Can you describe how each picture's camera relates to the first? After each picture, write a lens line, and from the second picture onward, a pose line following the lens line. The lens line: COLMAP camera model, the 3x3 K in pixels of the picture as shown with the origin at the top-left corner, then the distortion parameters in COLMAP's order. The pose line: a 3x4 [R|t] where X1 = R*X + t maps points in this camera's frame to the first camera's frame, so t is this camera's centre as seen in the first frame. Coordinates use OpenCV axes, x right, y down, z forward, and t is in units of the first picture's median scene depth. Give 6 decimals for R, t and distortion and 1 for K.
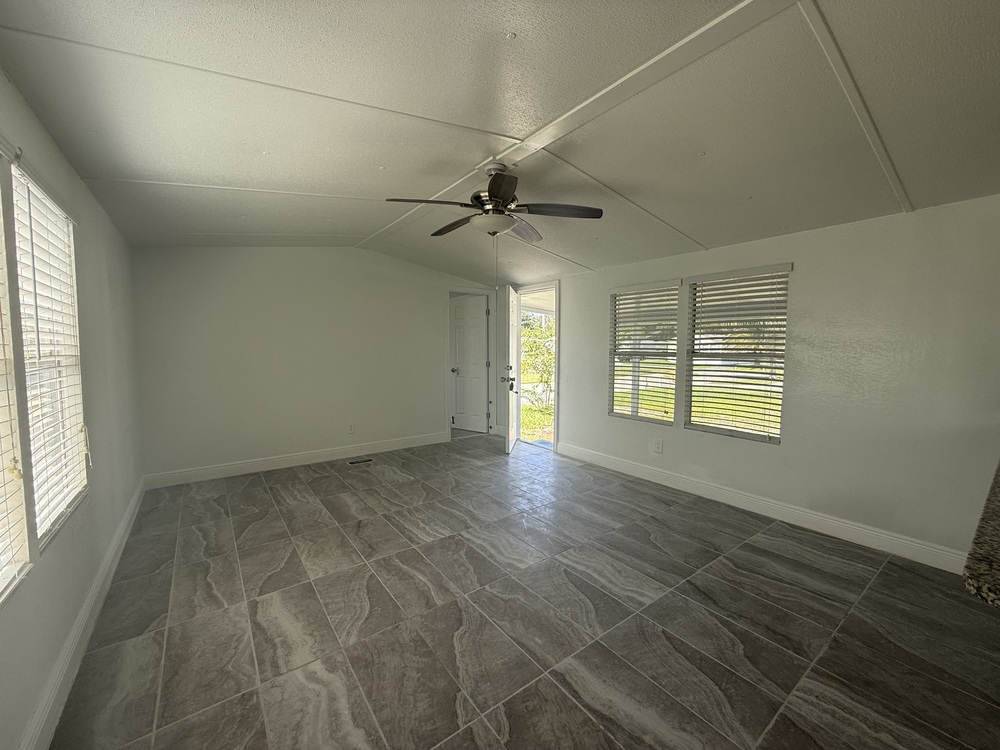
lens RADIAL K [[400.0, 0, 500.0], [0, 400.0, 375.0], [0, 0, 1]] dist [0.000650, -0.000193]
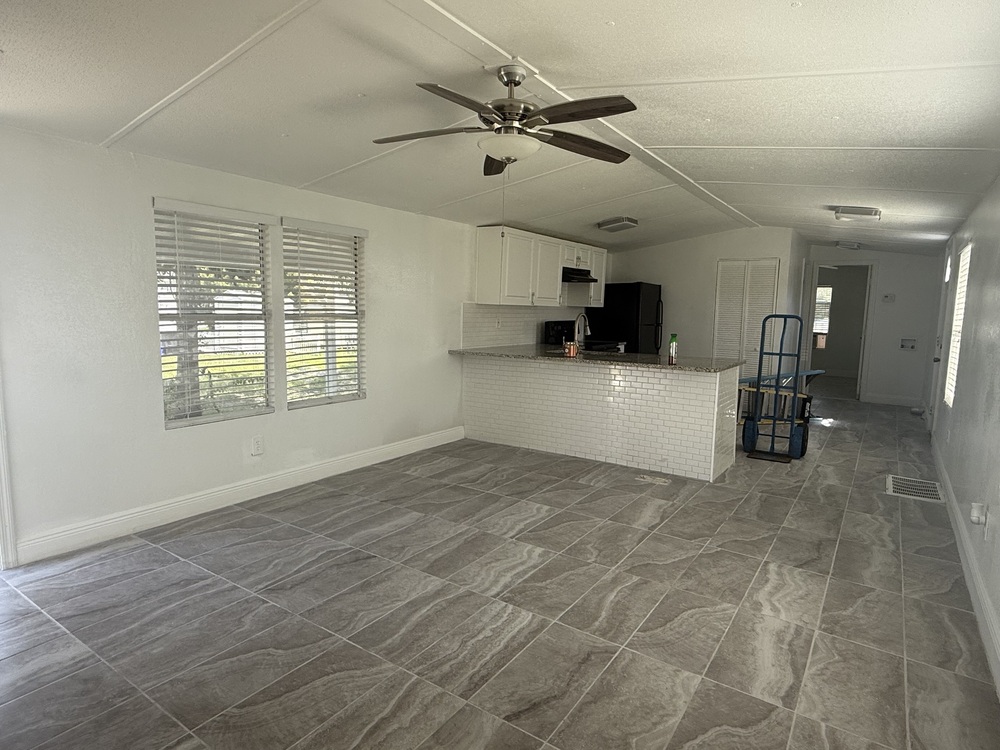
lens RADIAL K [[568.0, 0, 500.0], [0, 568.0, 375.0], [0, 0, 1]] dist [-0.002865, 0.000957]
pose [[-0.324438, -0.121971, 0.938010, -1.116130], [0.045682, 0.988474, 0.144333, -0.120838], [-0.944803, 0.089677, -0.315126, 1.480505]]
